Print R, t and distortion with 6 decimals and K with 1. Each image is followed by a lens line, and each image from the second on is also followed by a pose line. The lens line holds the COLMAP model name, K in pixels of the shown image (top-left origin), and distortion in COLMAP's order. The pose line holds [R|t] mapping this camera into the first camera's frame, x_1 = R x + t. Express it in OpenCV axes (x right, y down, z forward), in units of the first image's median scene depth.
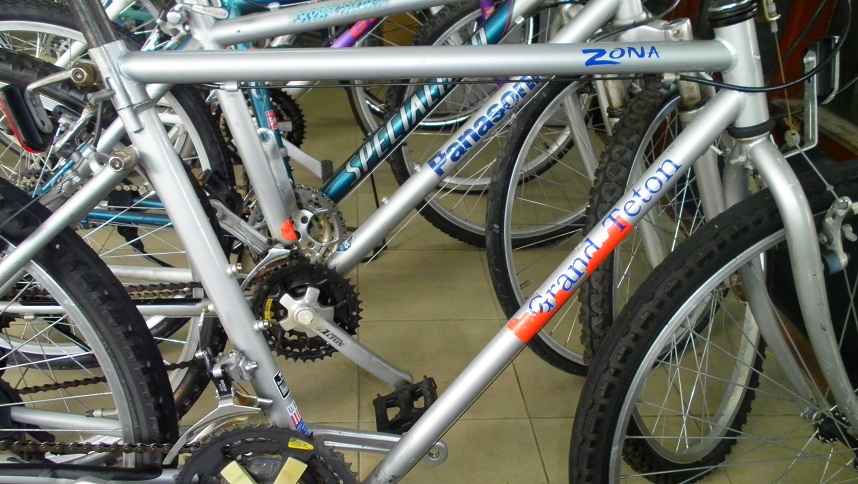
lens RADIAL K [[730.2, 0, 430.1], [0, 730.2, 244.8], [0, 0, 1]] dist [0.021683, -0.004162]
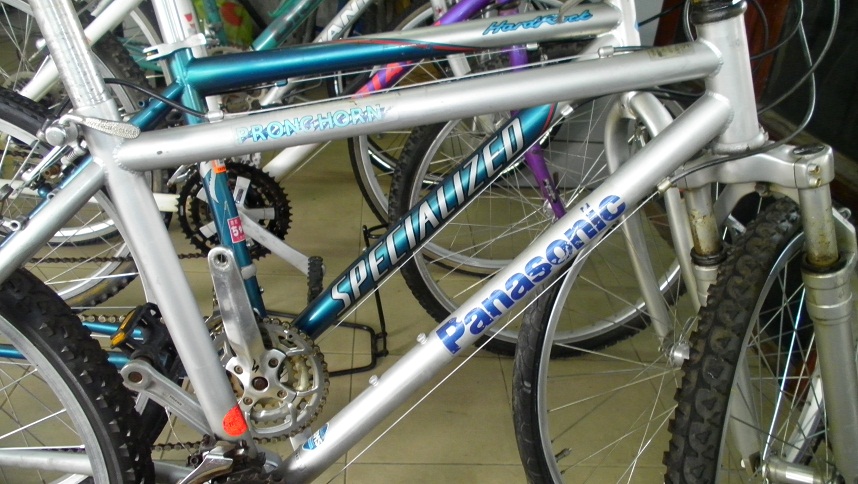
lens RADIAL K [[730.2, 0, 430.0], [0, 730.2, 241.8], [0, 0, 1]] dist [0.021683, -0.004162]
pose [[0.999243, 0.033324, -0.020079, 0.001563], [-0.033850, 0.999077, -0.026451, -0.185315], [0.019179, 0.027110, 0.999448, 0.311804]]
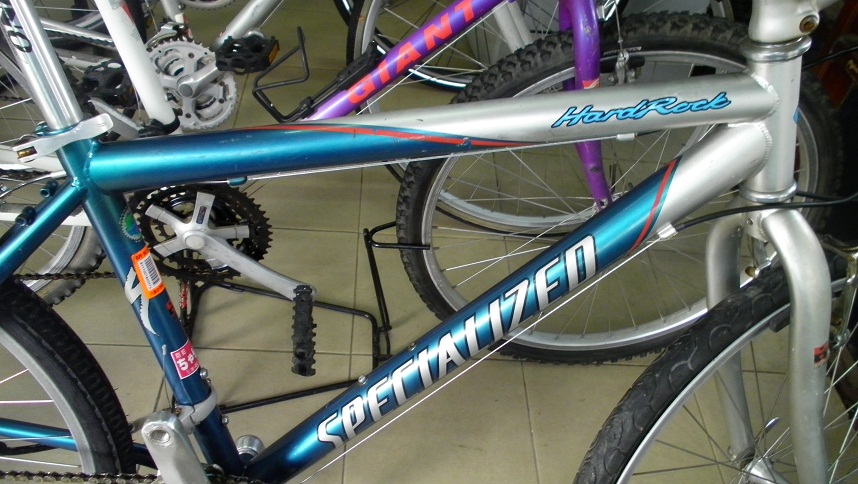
lens RADIAL K [[730.2, 0, 429.9], [0, 730.2, 241.4], [0, 0, 1]] dist [0.021683, -0.004162]
pose [[0.996936, 0.077377, -0.011454, -0.042357], [-0.071657, 0.962156, 0.262909, -0.531674], [0.031363, -0.261283, 0.964753, 0.638989]]
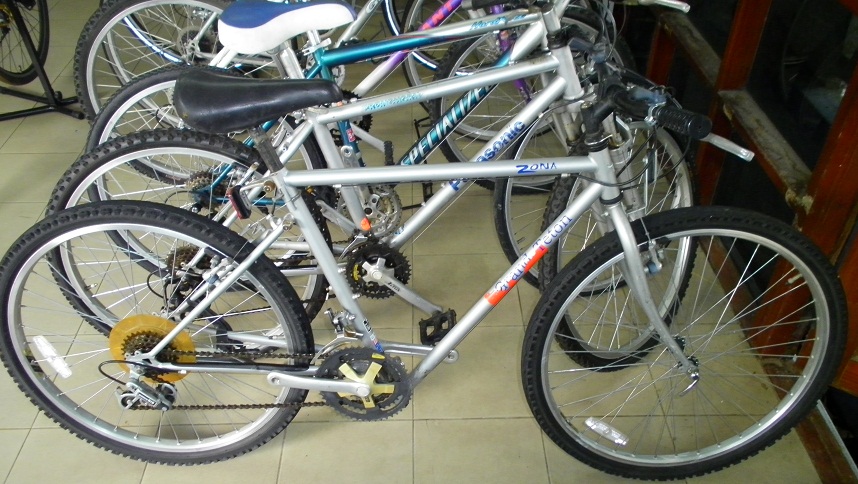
lens RADIAL K [[730.2, 0, 428.7], [0, 730.2, 242.5], [0, 0, 1]] dist [0.021683, -0.004162]
pose [[0.995747, -0.002696, -0.092092, 0.104649], [0.019285, 0.983528, 0.179727, -0.282161], [0.090091, -0.180738, 0.979396, -0.641568]]
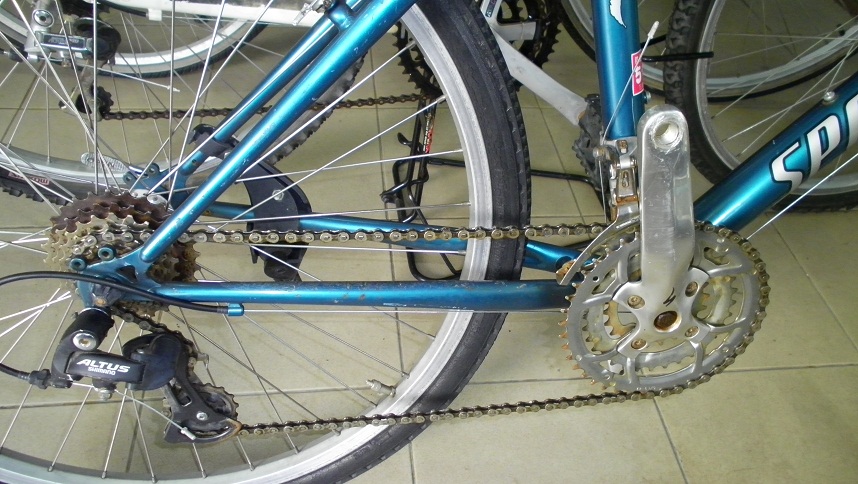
lens RADIAL K [[730.2, 0, 428.8], [0, 730.2, 242.5], [0, 0, 1]] dist [0.021683, -0.004162]
pose [[0.999721, -0.004845, 0.023120, -0.451048], [-0.000920, 0.970010, 0.243064, -0.228046], [-0.023604, -0.243017, 0.969735, 0.707497]]
